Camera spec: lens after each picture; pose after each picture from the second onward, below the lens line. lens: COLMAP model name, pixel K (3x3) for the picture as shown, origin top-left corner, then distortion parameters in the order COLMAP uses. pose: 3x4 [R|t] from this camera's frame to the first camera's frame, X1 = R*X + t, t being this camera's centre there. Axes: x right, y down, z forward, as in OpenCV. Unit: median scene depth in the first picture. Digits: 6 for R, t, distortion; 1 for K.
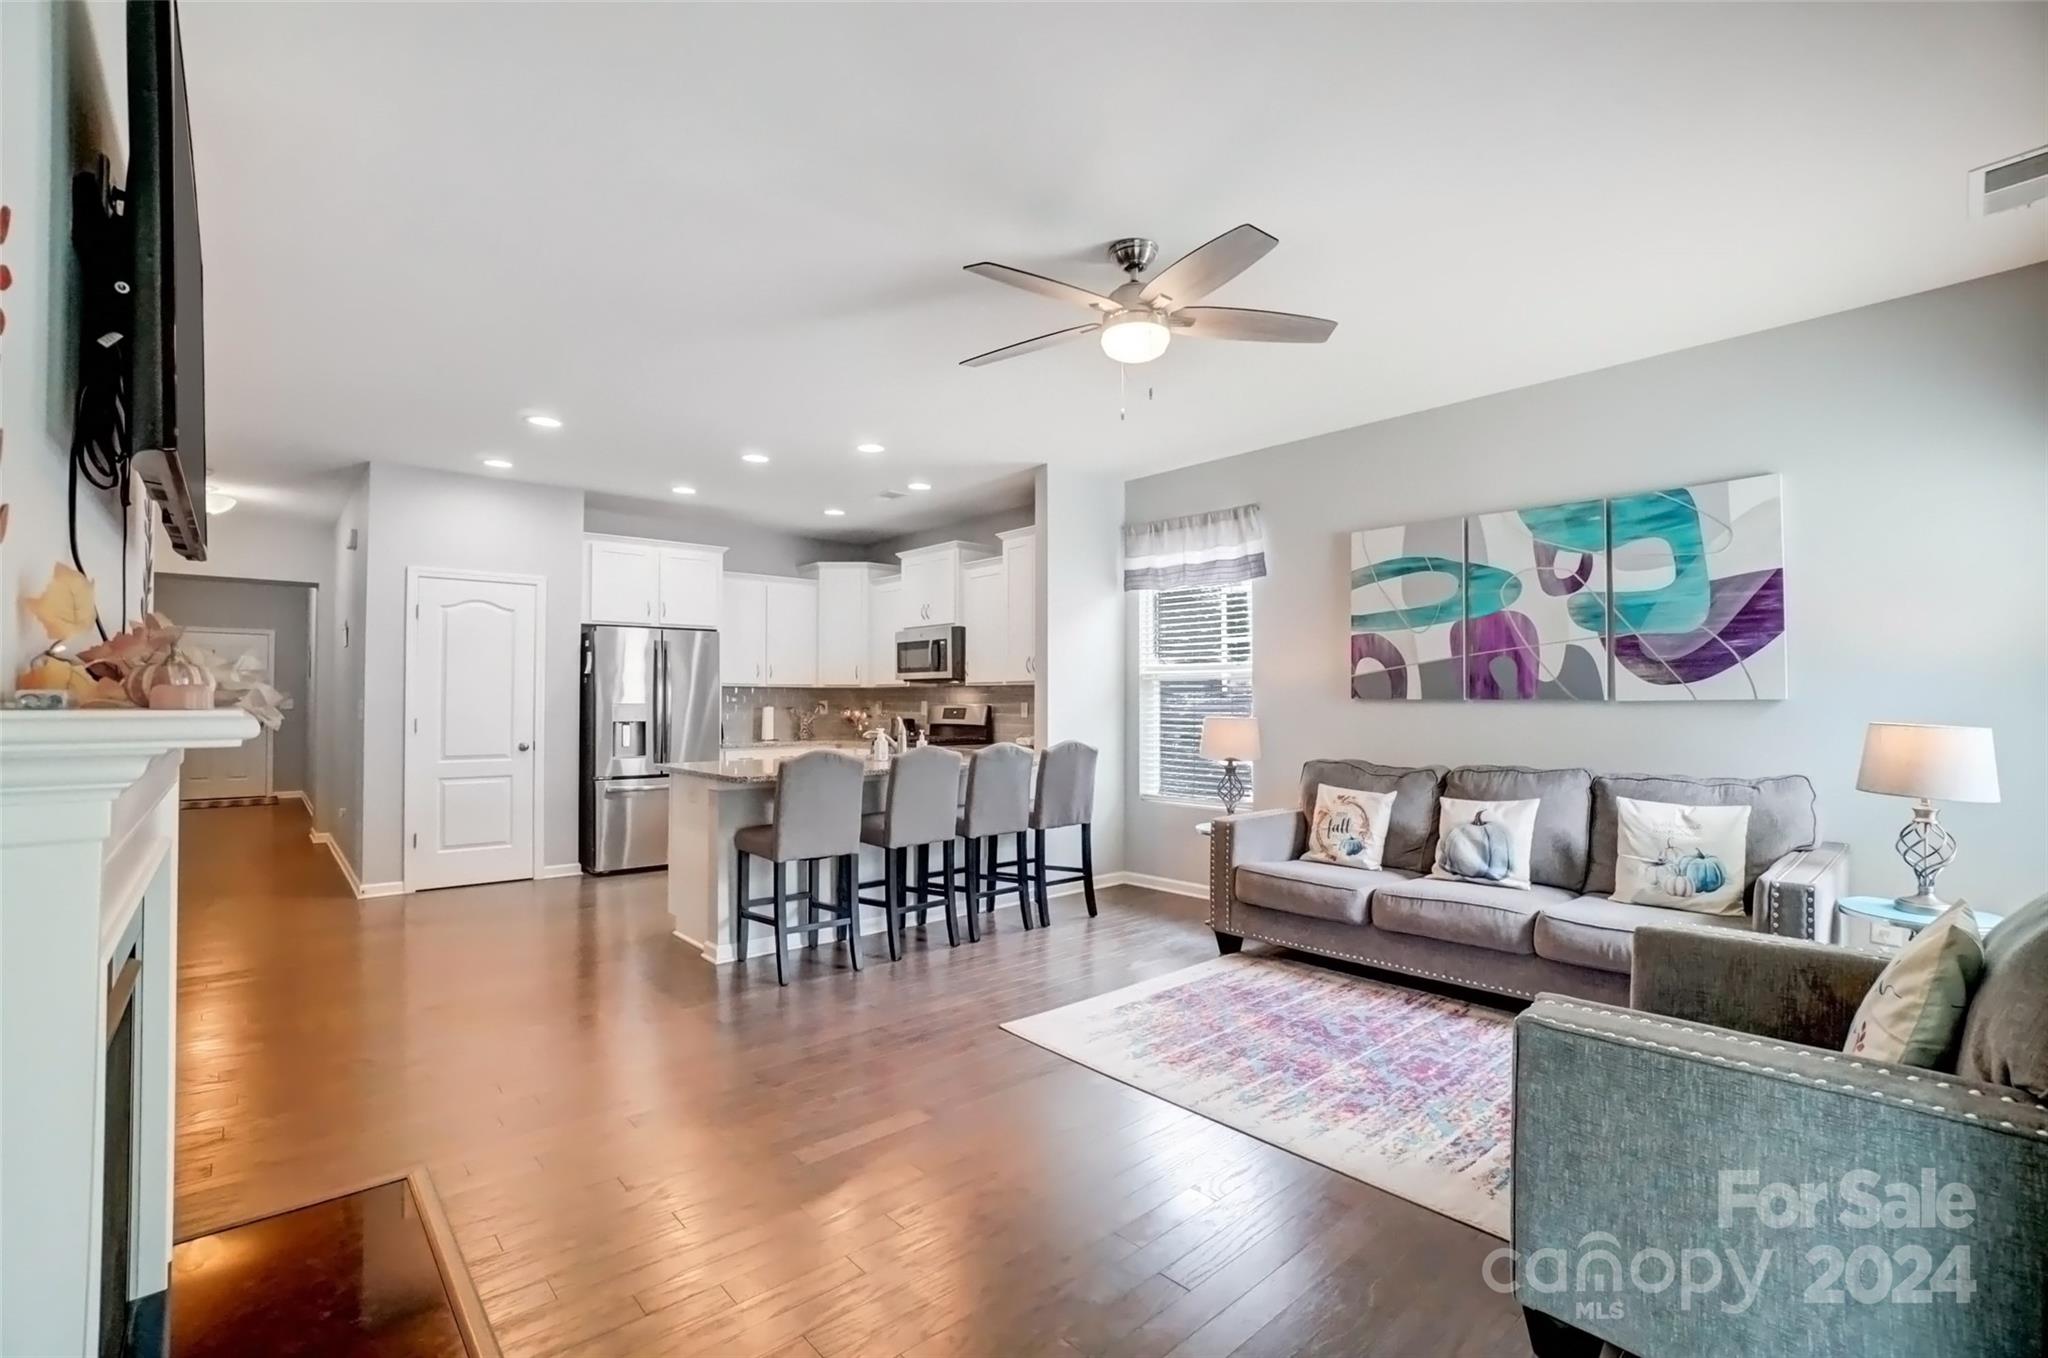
lens RADIAL K [[892.2, 0, 1024.8], [0, 892.2, 685.6], [0, 0, 1]] dist [-0.022019, 0.000622]
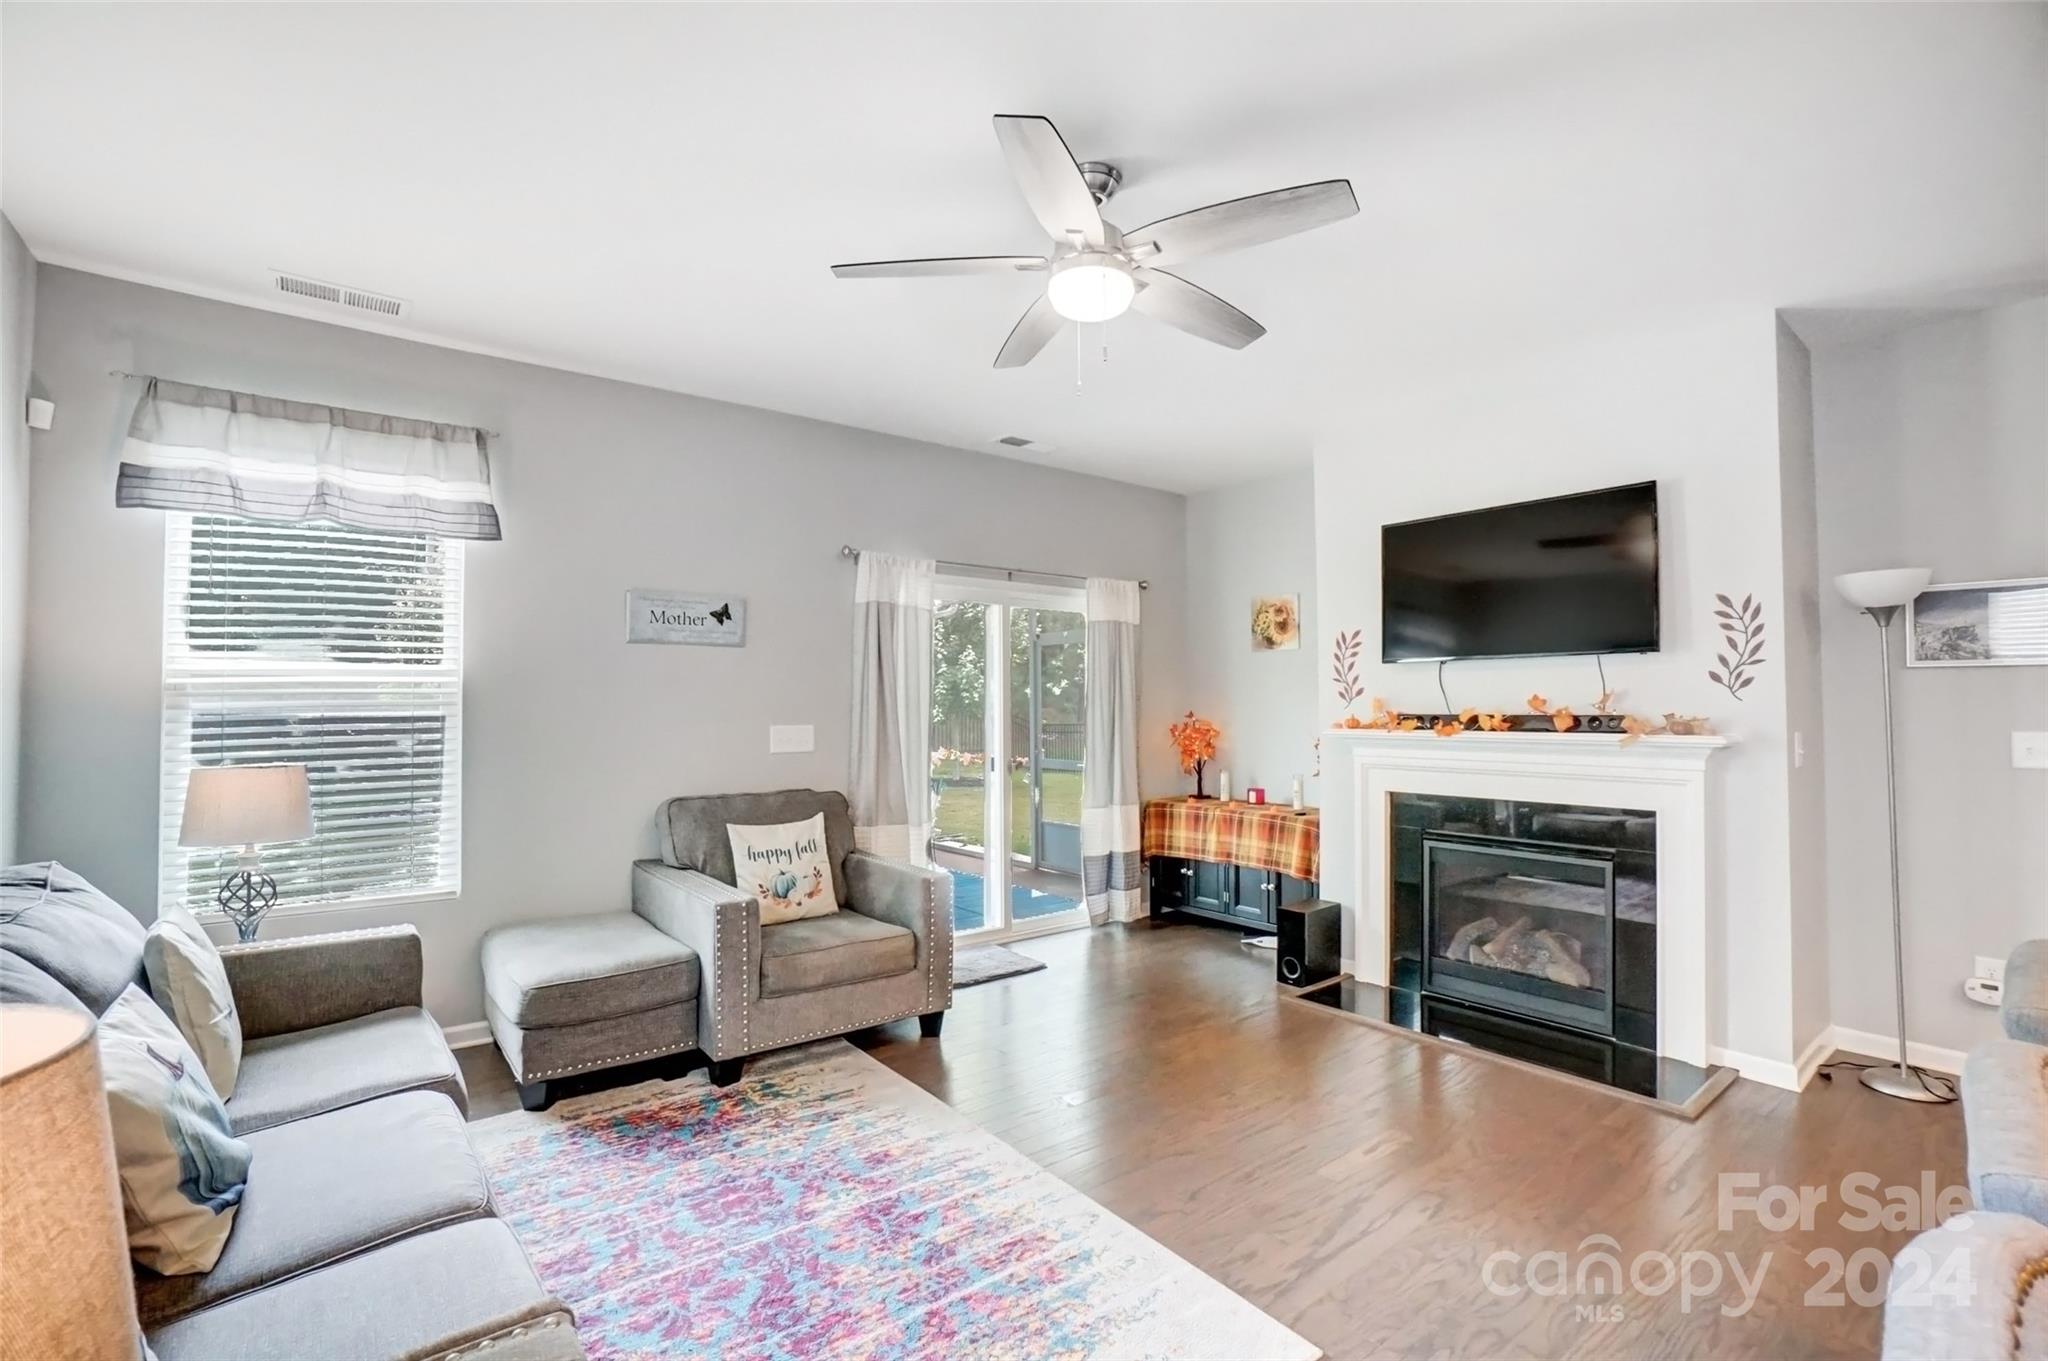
lens RADIAL K [[892.2, 0, 1022.6], [0, 892.2, 684.3], [0, 0, 1]] dist [-0.022019, 0.000622]
pose [[-0.997930, 0.005721, 0.064057, 0.151603], [0.003509, 0.999395, -0.034591, -0.009086], [-0.064216, -0.034295, -0.997347, 2.010946]]
